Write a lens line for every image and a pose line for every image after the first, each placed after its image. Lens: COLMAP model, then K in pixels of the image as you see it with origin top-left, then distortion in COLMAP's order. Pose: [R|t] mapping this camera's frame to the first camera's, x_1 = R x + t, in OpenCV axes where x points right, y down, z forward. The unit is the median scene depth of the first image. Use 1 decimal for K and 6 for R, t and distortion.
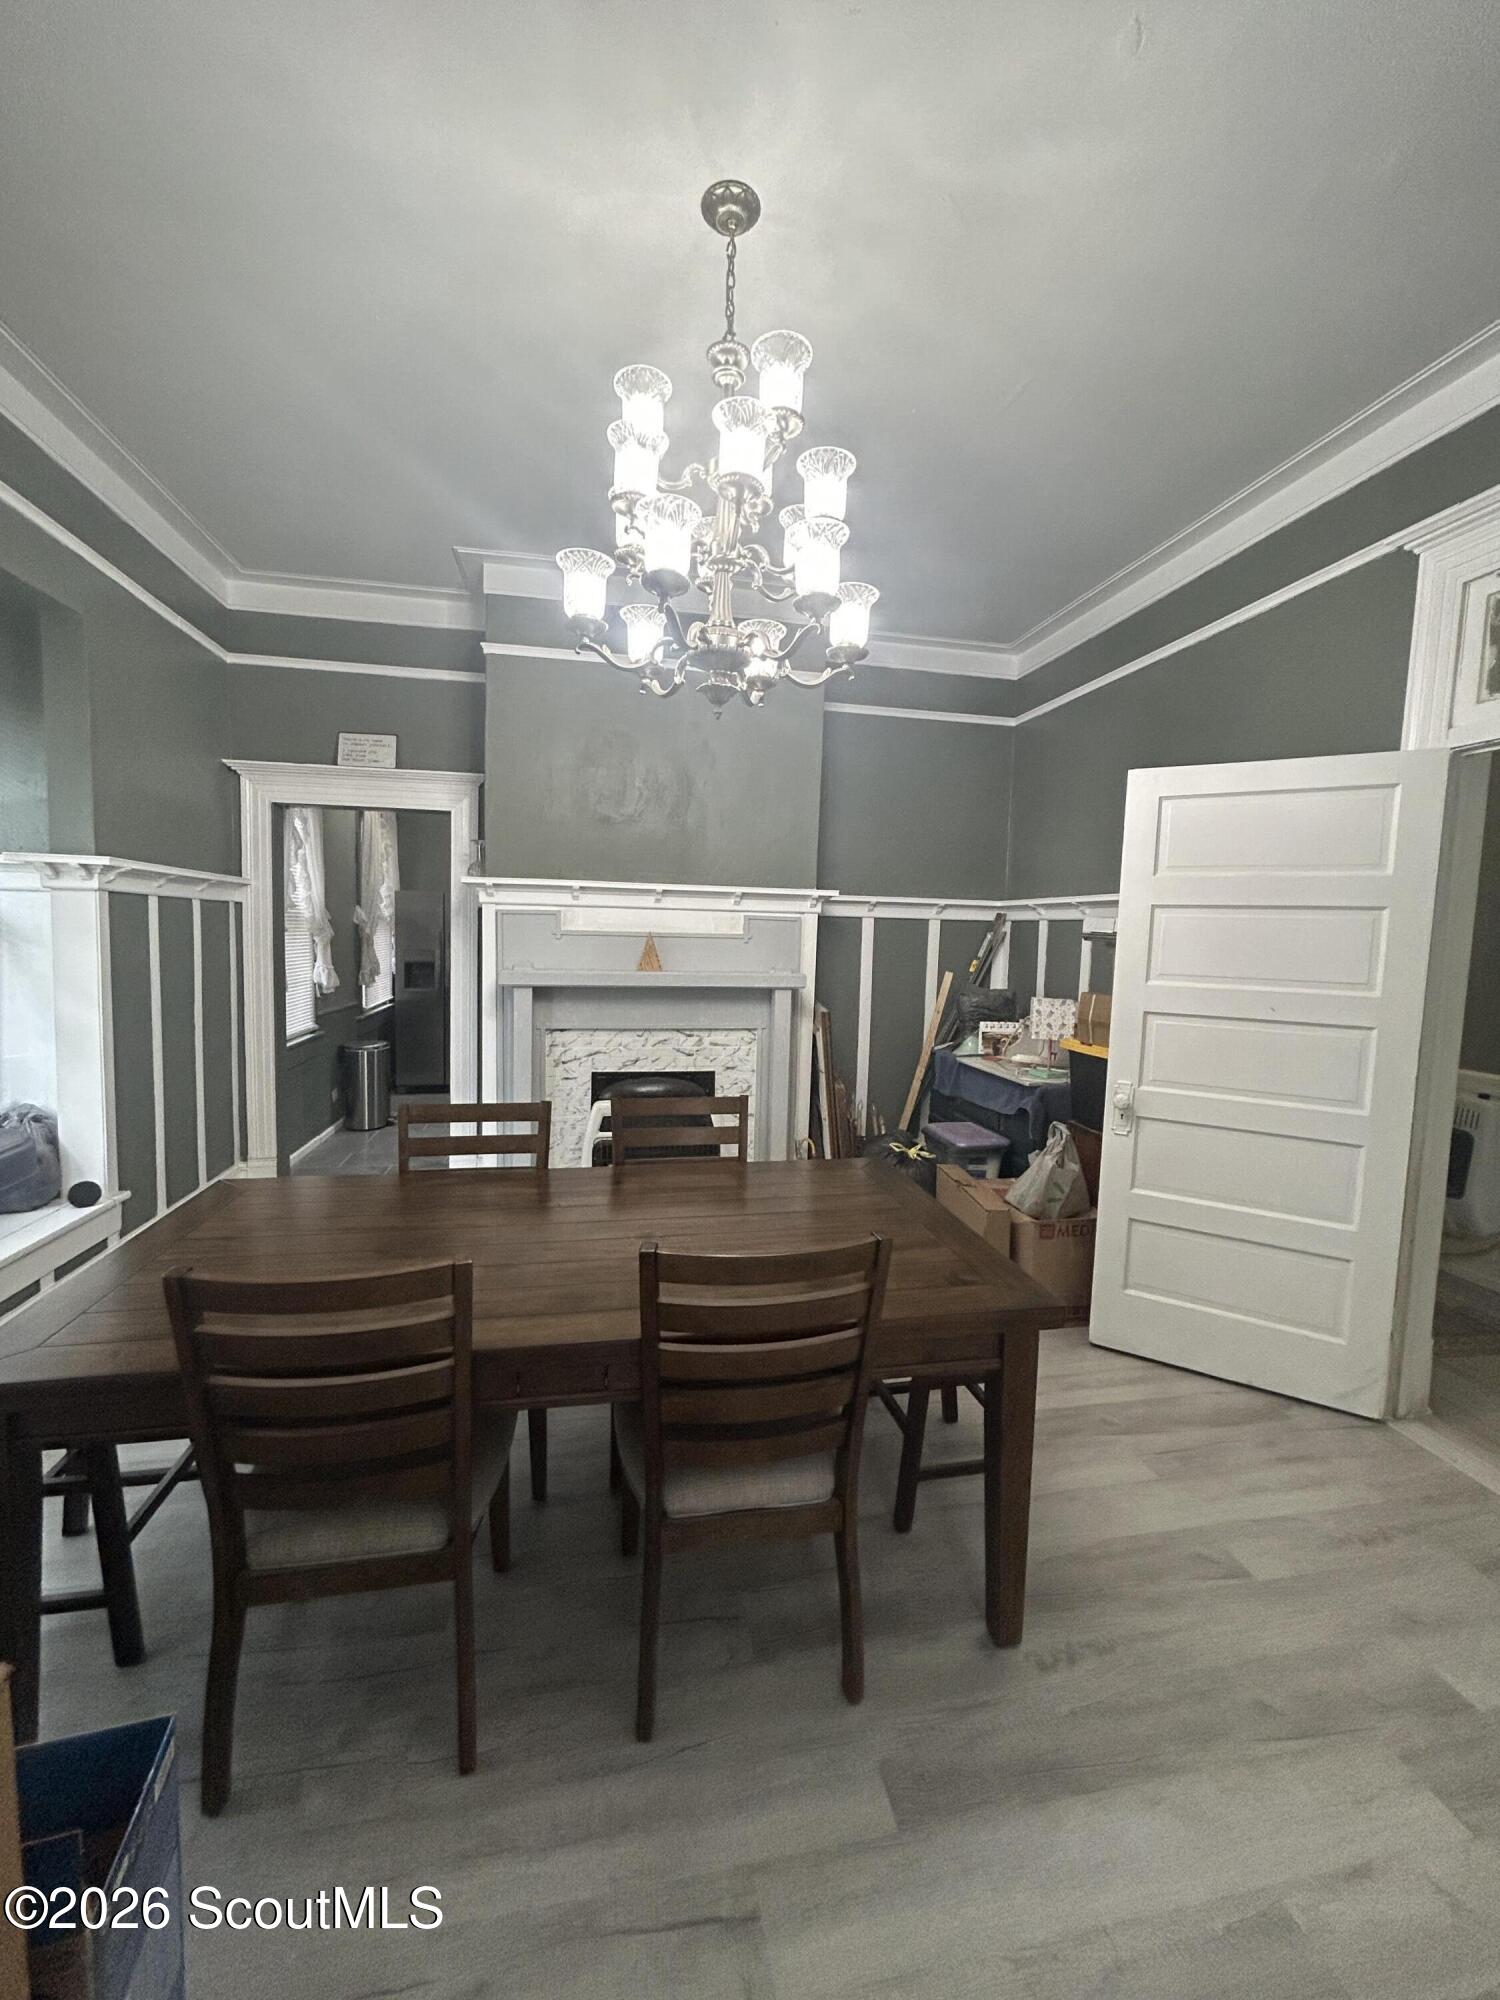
lens RADIAL K [[816.8, 0, 755.1], [0, 816.8, 993.3], [0, 0, 1]] dist [0.014262, -0.001173]
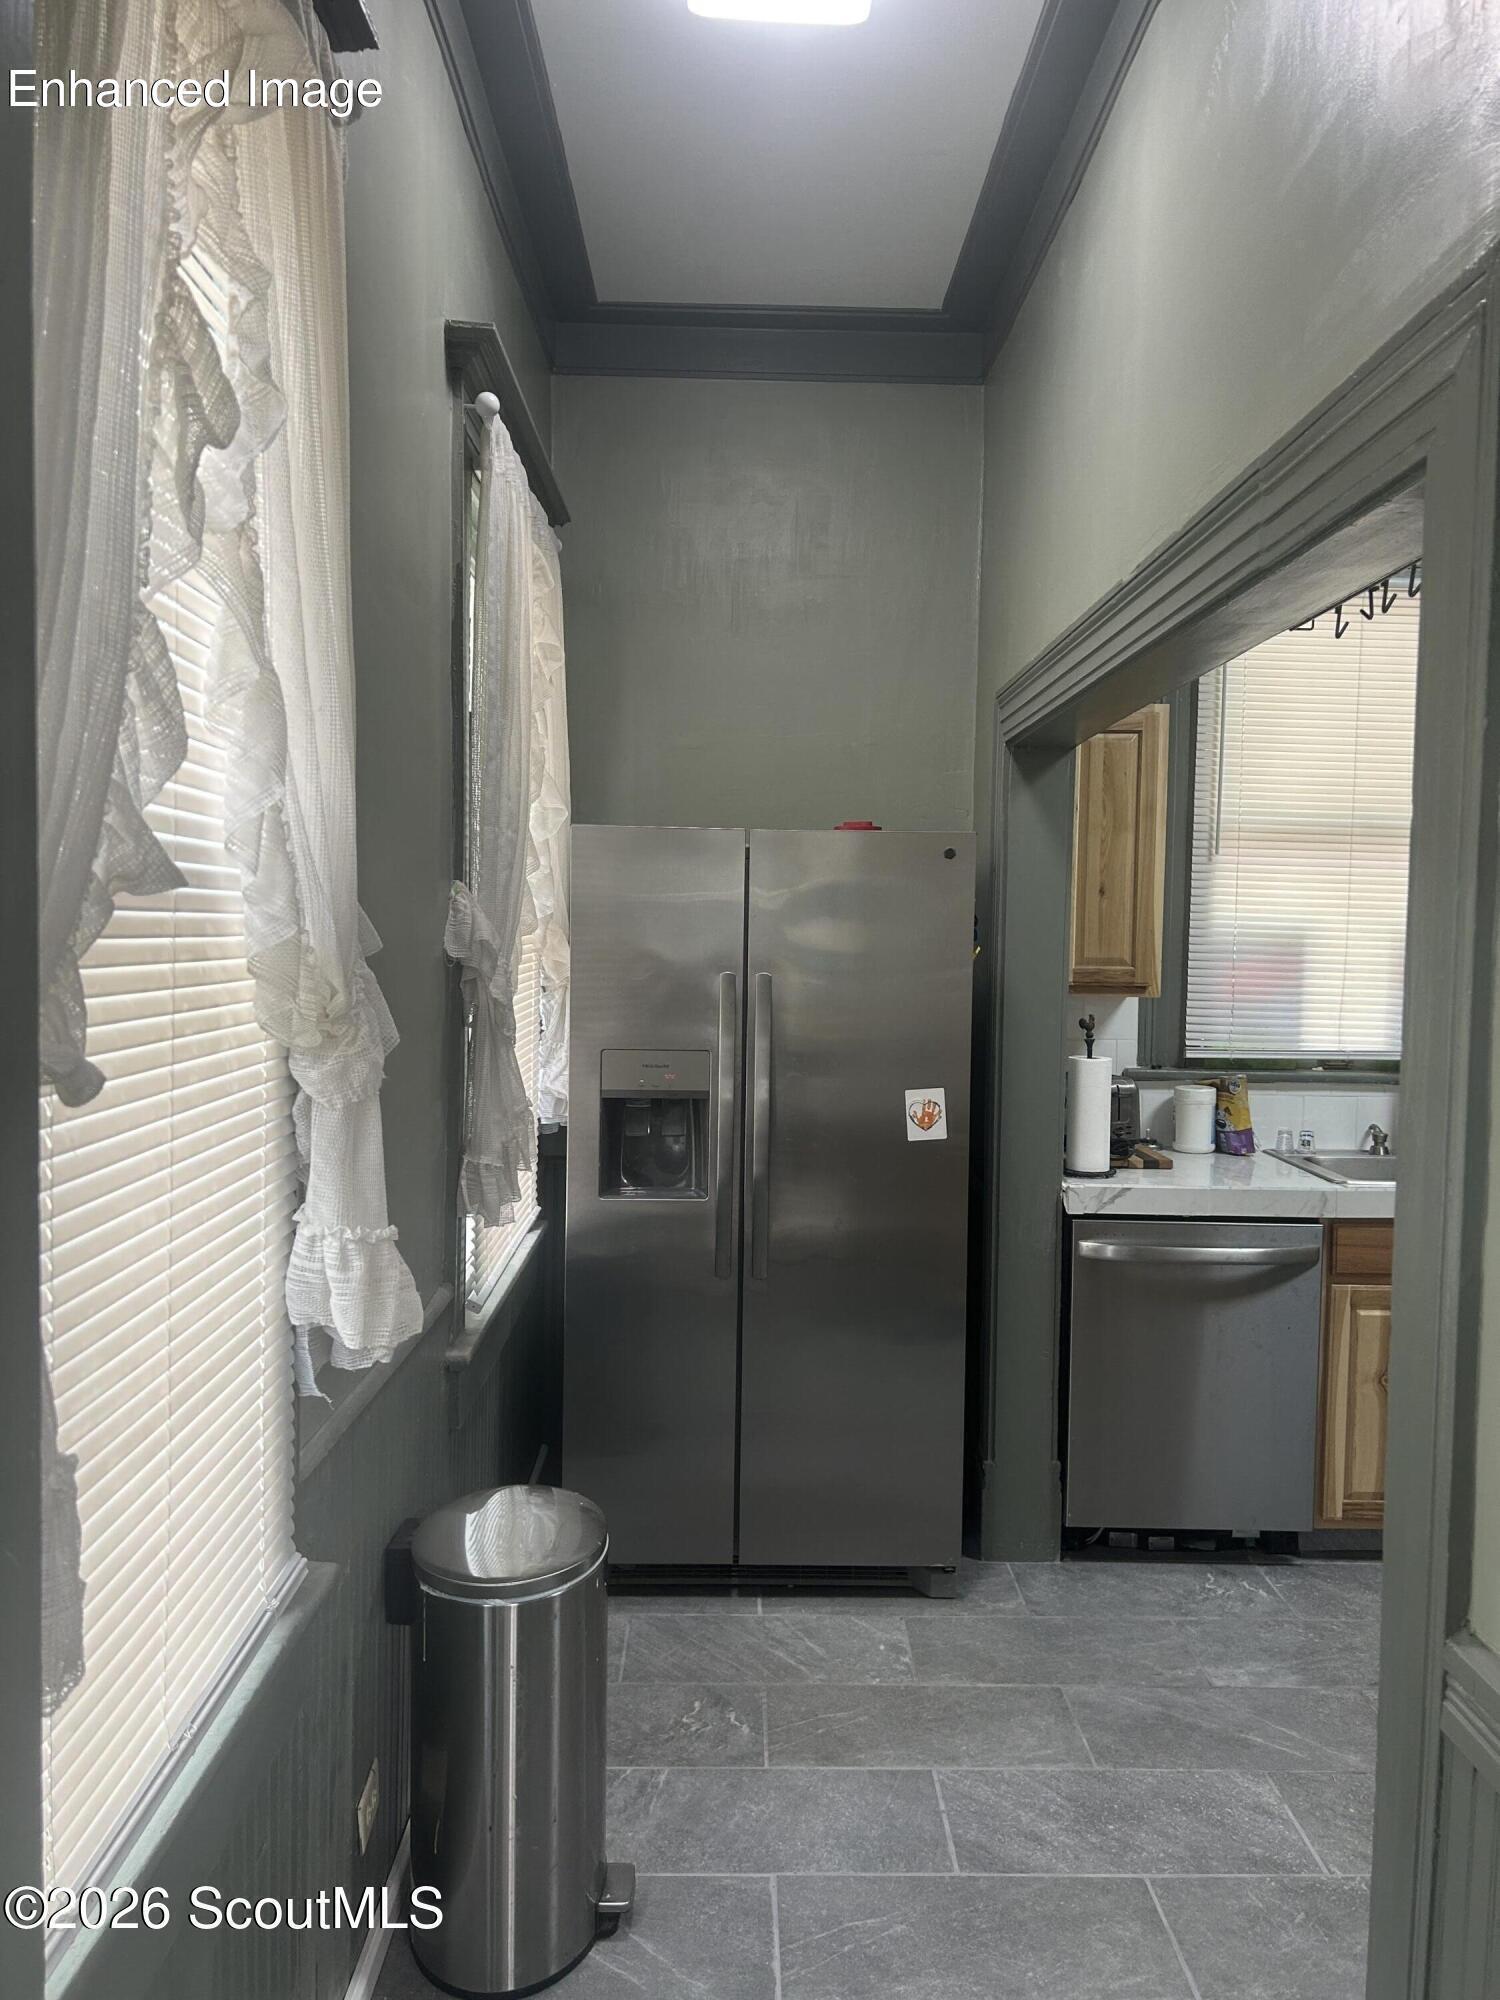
lens RADIAL K [[1506.8, 0, 749.5], [0, 1506.8, 1008.6], [0, 0, 1]] dist [0.064191, -0.020854]
pose [[0.983319, 0.002687, -0.181870, -0.383156], [-0.005929, 0.999833, -0.017286, -0.073888], [0.181793, 0.018076, 0.983171, 0.699108]]
